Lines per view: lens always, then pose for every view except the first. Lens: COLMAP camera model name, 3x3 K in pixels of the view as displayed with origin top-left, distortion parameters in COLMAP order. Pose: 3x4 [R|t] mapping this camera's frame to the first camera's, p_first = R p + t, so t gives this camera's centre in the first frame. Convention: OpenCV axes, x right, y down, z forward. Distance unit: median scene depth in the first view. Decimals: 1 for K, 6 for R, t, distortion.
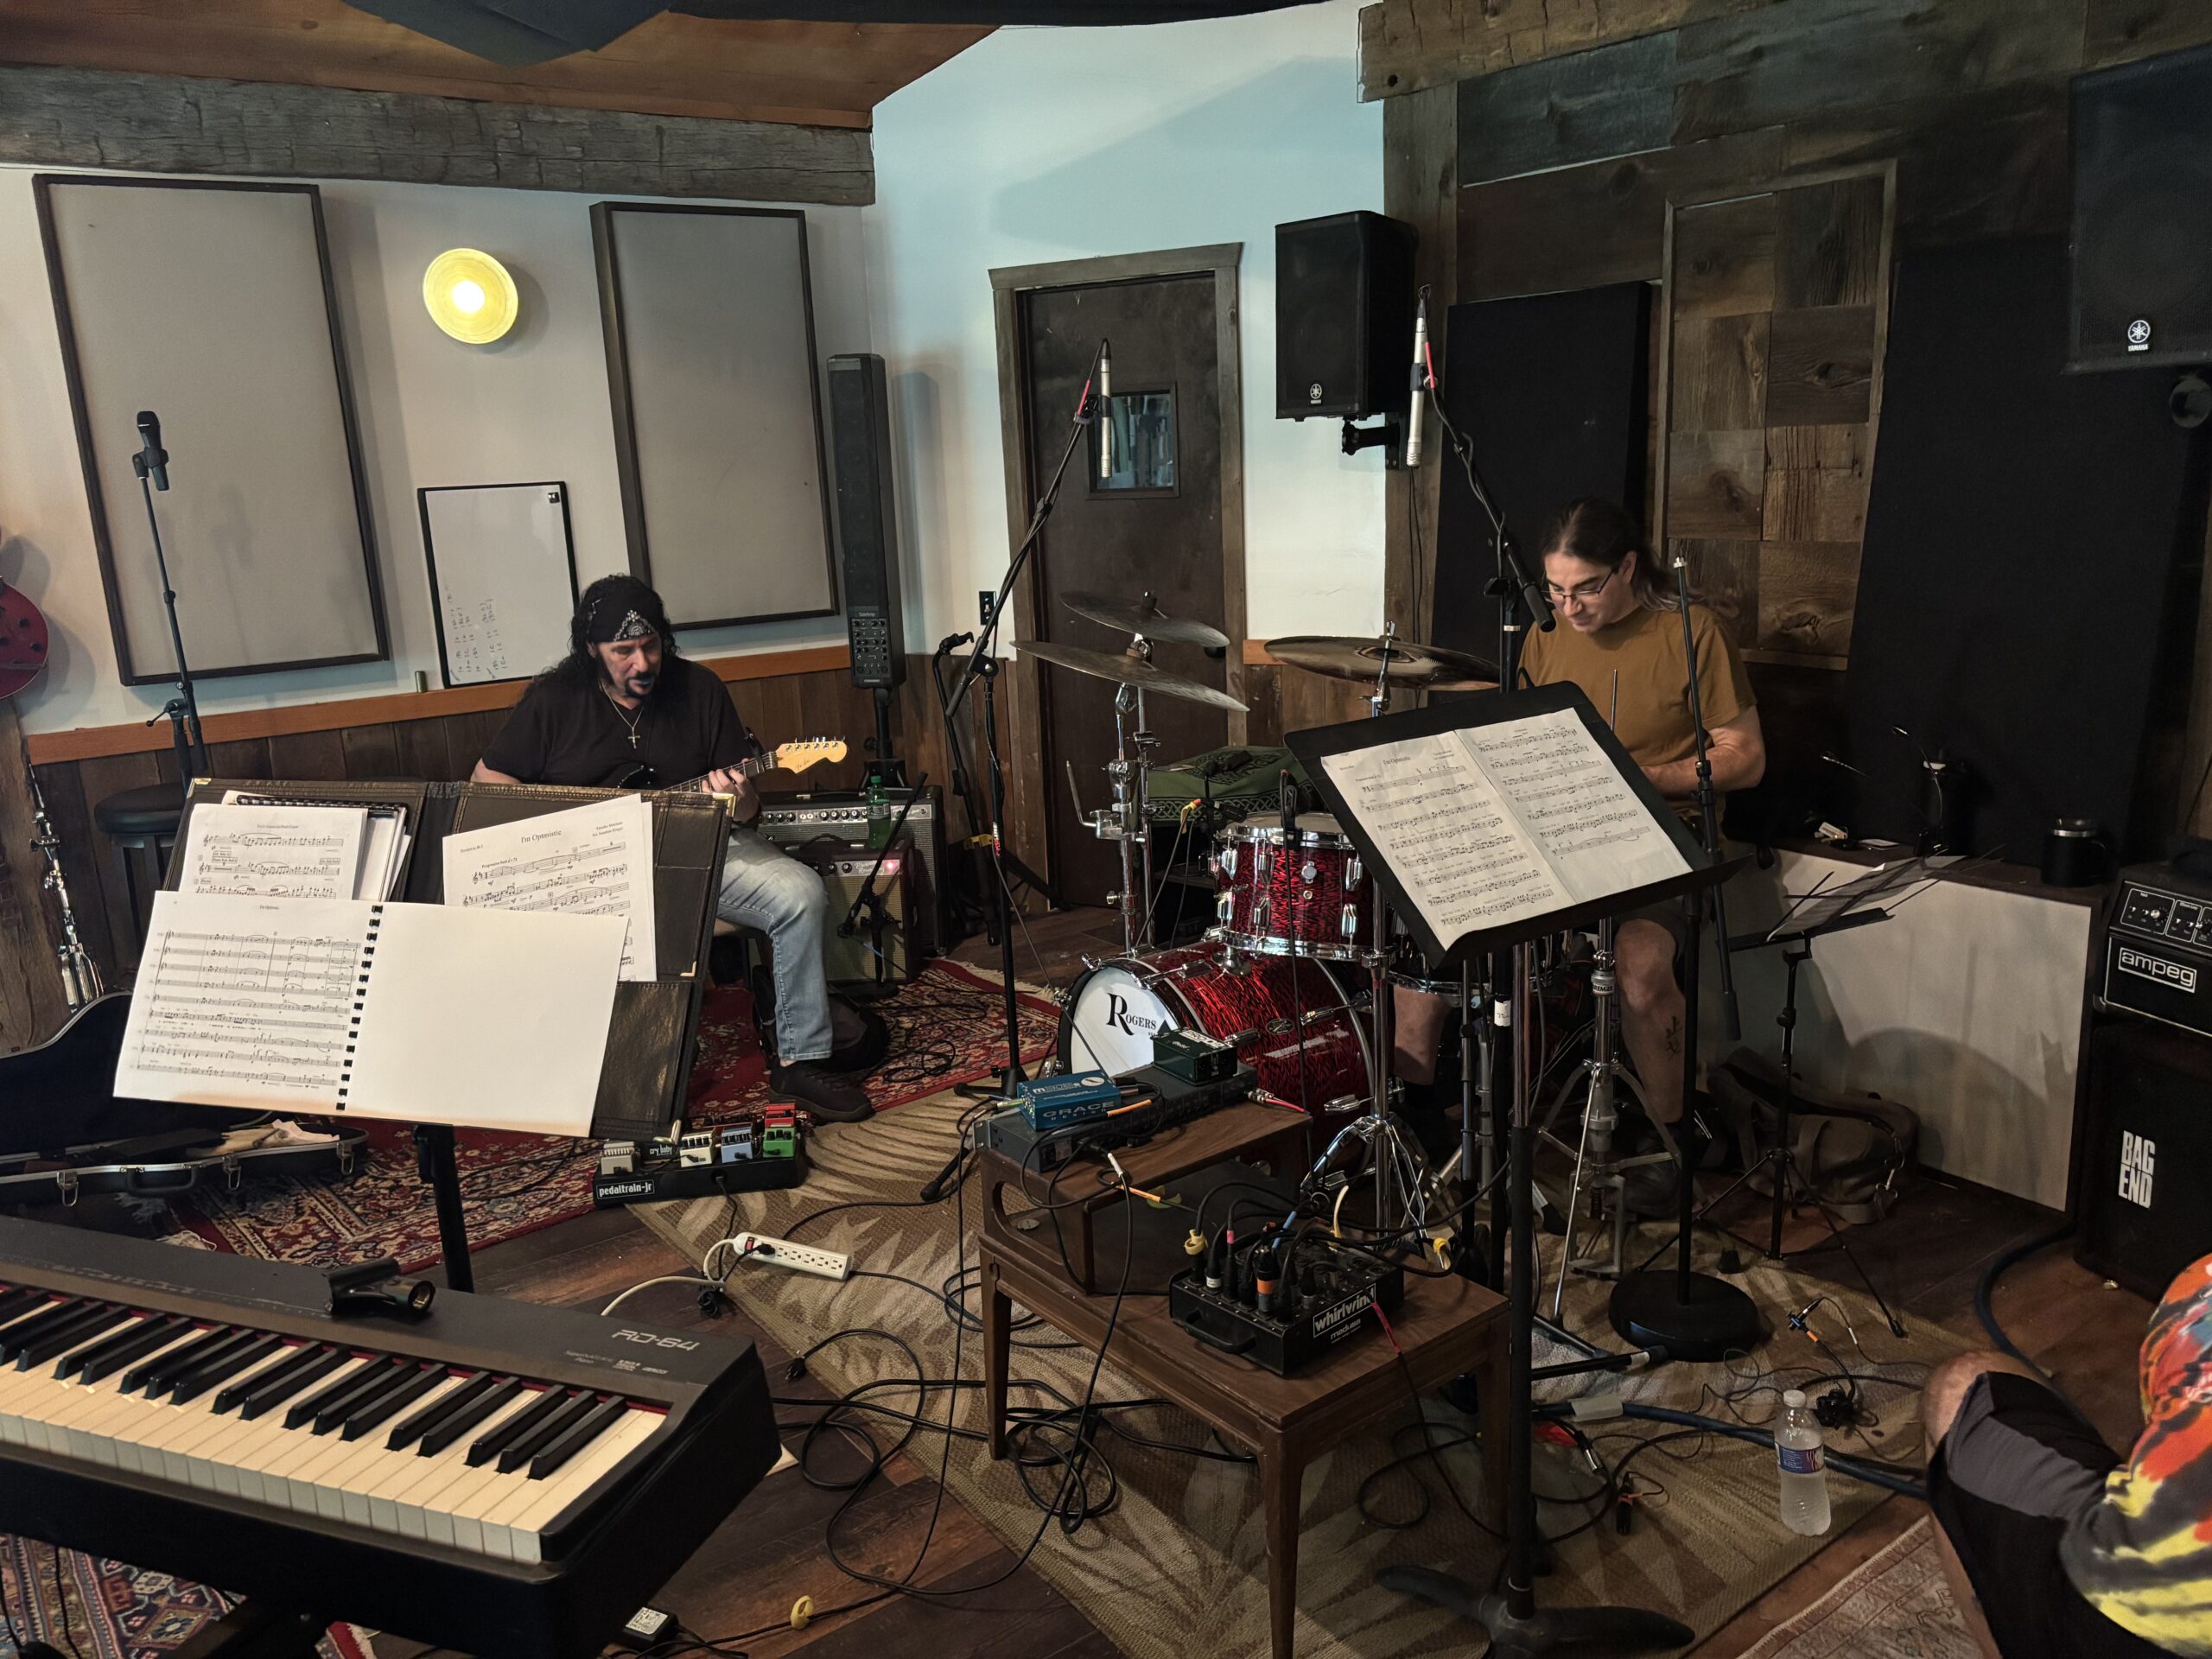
lens RADIAL K [[1663.1, 0, 1091.9], [0, 1663.1, 836.8], [0, 0, 1]] dist [0.043437, -0.050207]
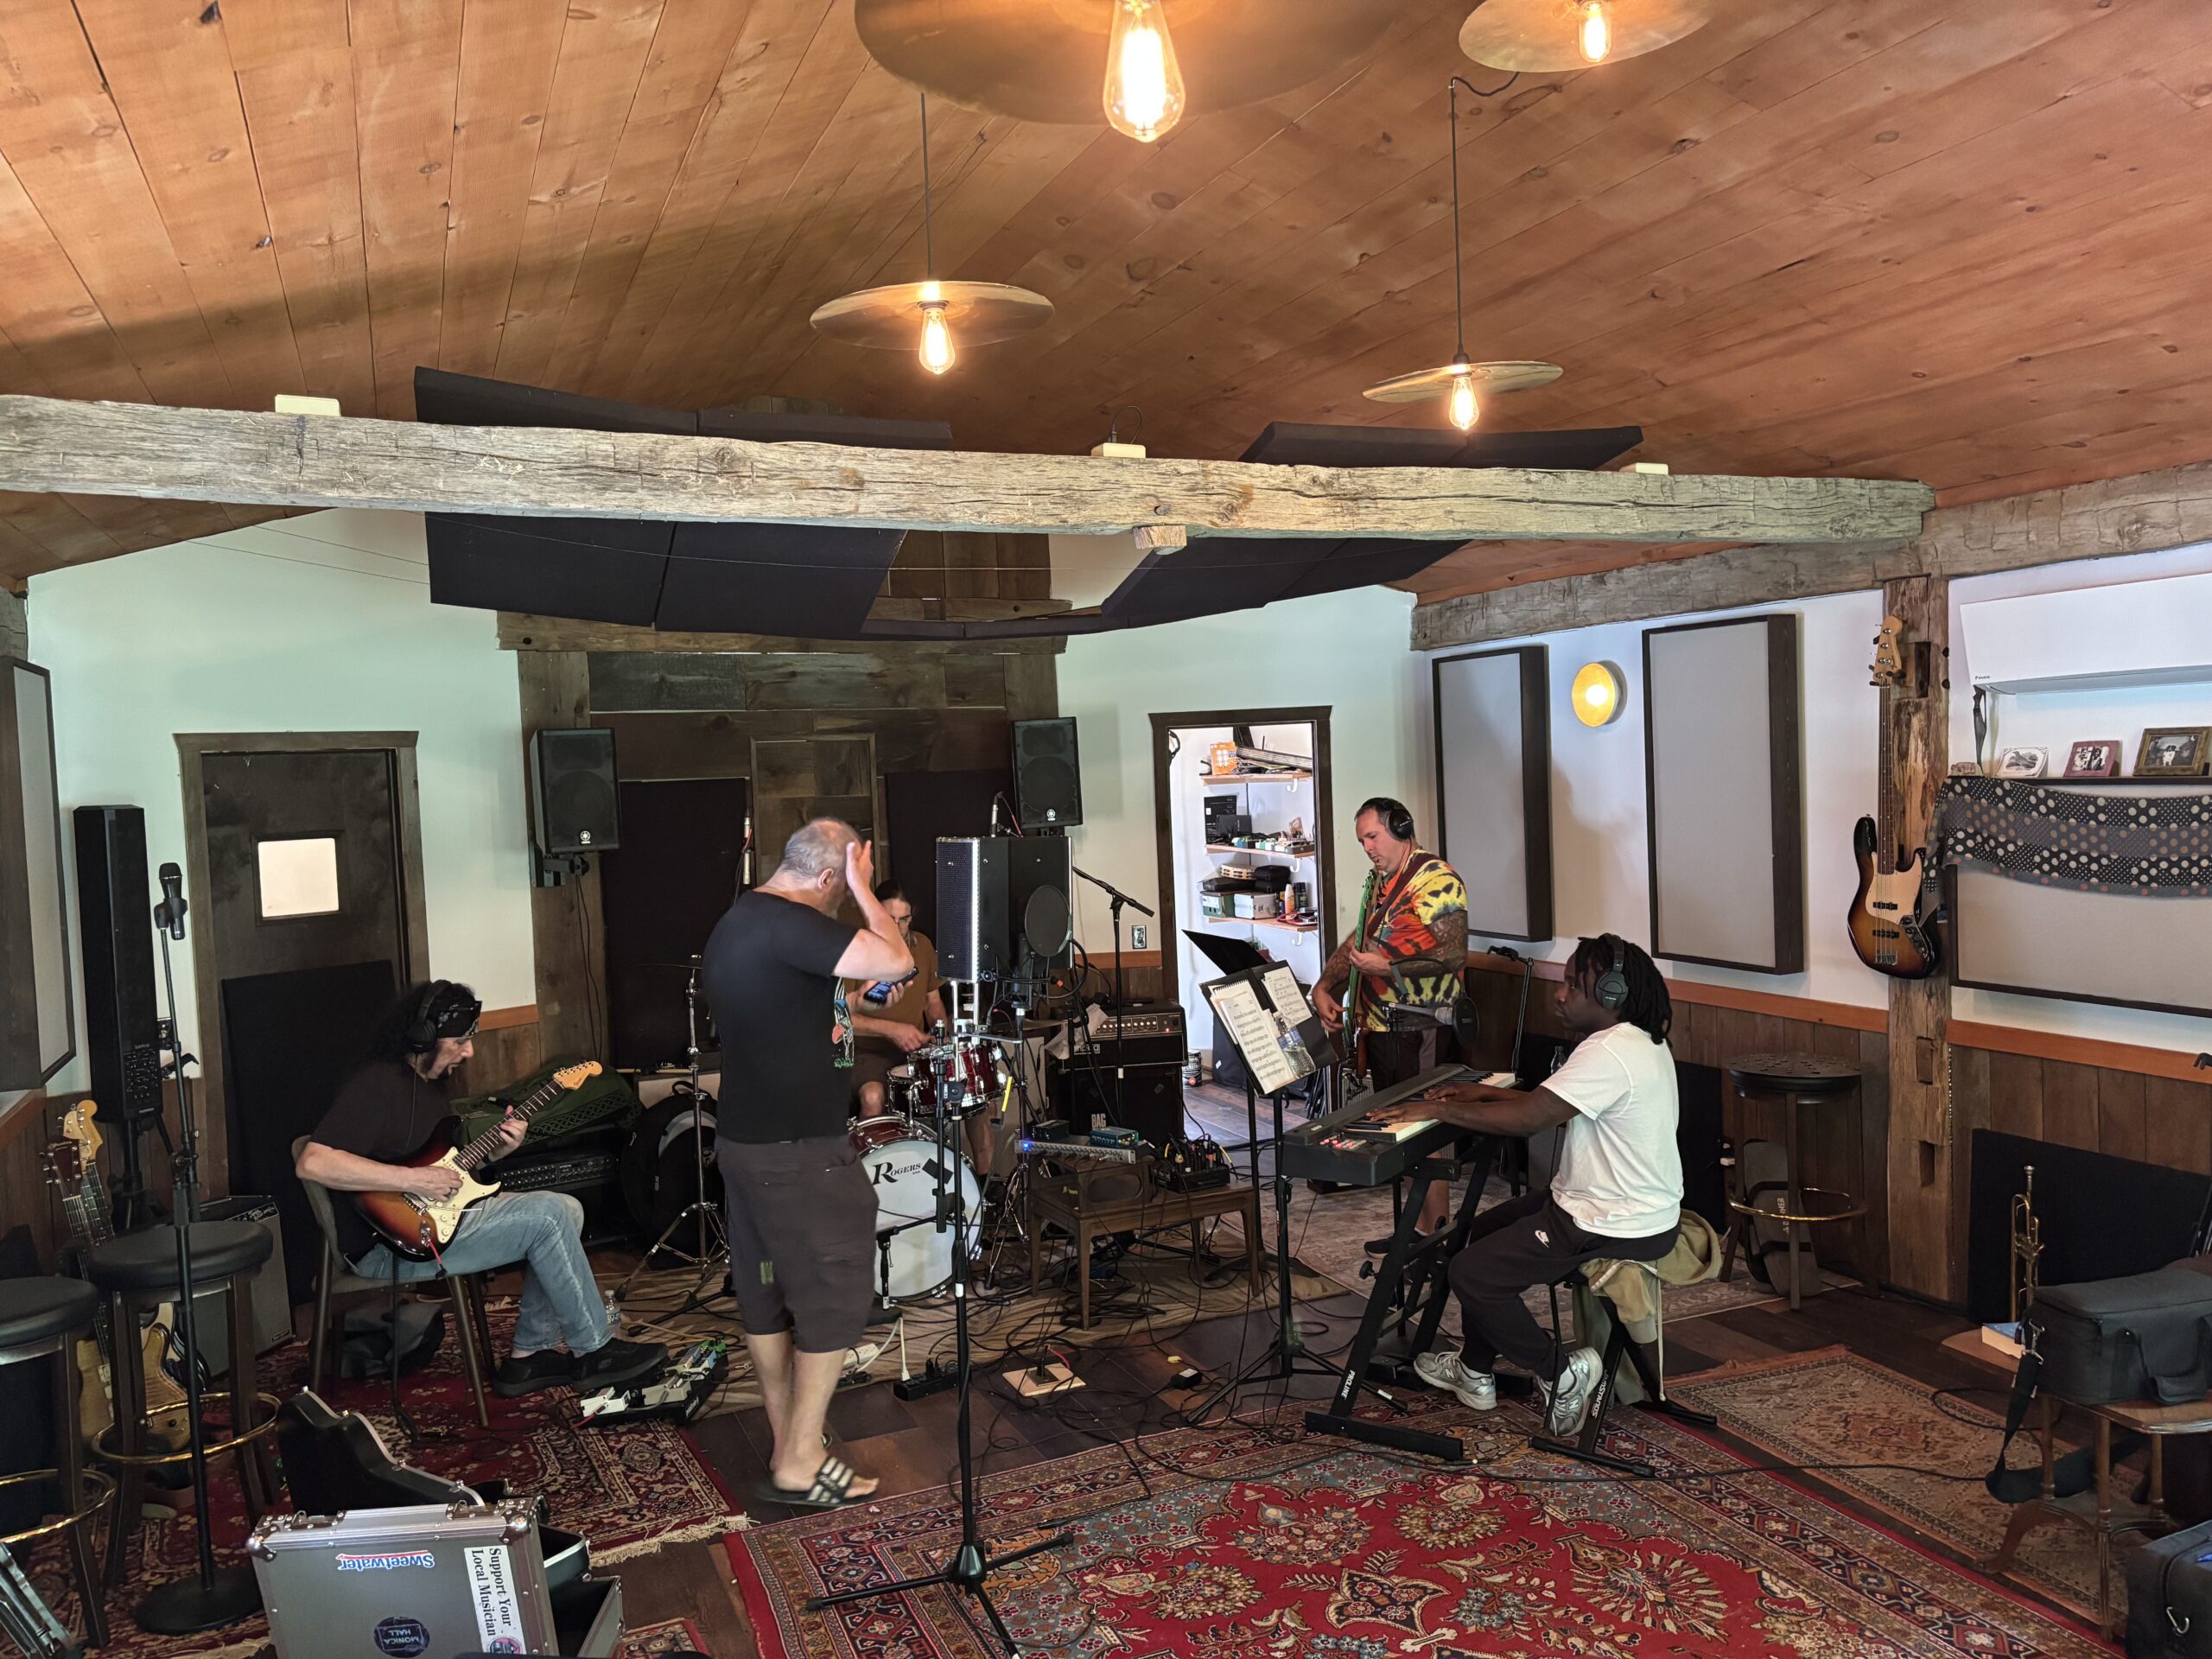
lens RADIAL K [[1663.1, 0, 1124.0], [0, 1663.1, 847.6], [0, 0, 1]] dist [0.043437, -0.050207]
pose [[0.206064, -0.010756, 0.978479, -1.657979], [0.253903, 0.966280, -0.042849, -0.087320], [-0.945024, 0.257269, 0.201847, 0.303652]]
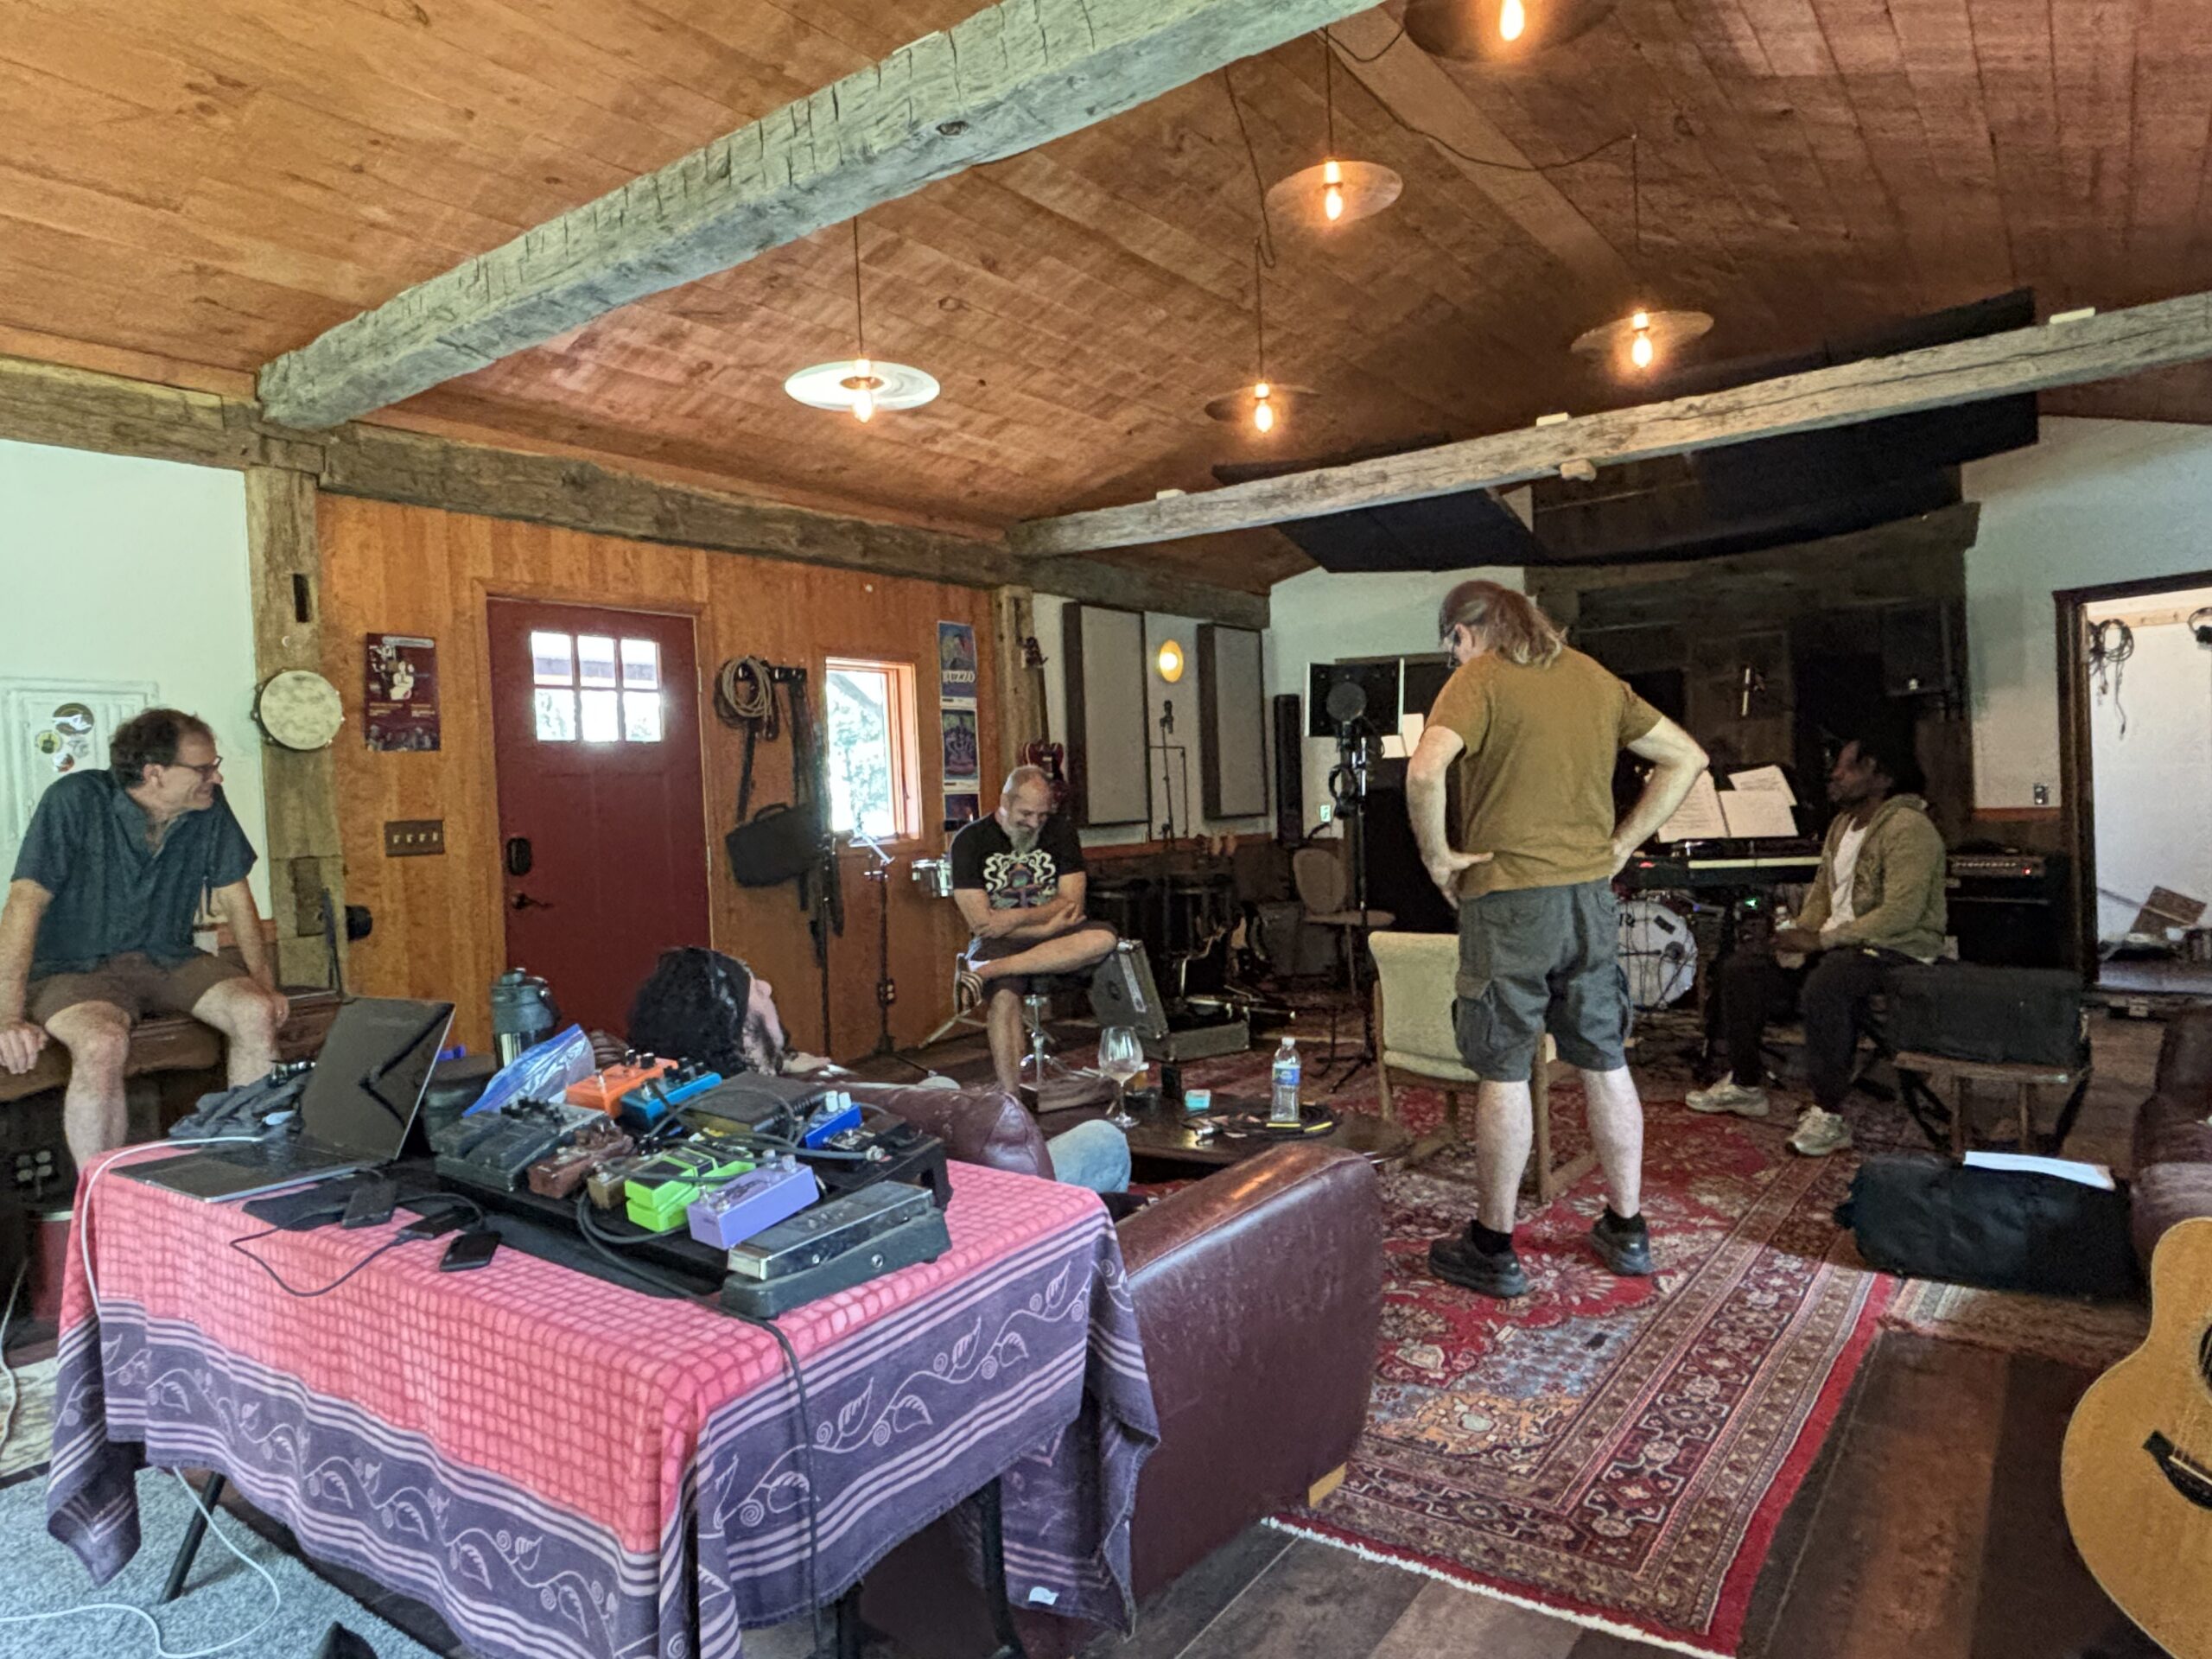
lens RADIAL K [[1337.8, 0, 1097.6], [0, 1337.8, 837.6], [0, 0, 1]] dist [-0.028185, -0.004001]
pose [[0.952058, -0.006477, 0.305850, -1.419029], [0.072055, 0.976396, -0.203616, 0.348529], [-0.297312, 0.215892, 0.930052, -0.748768]]
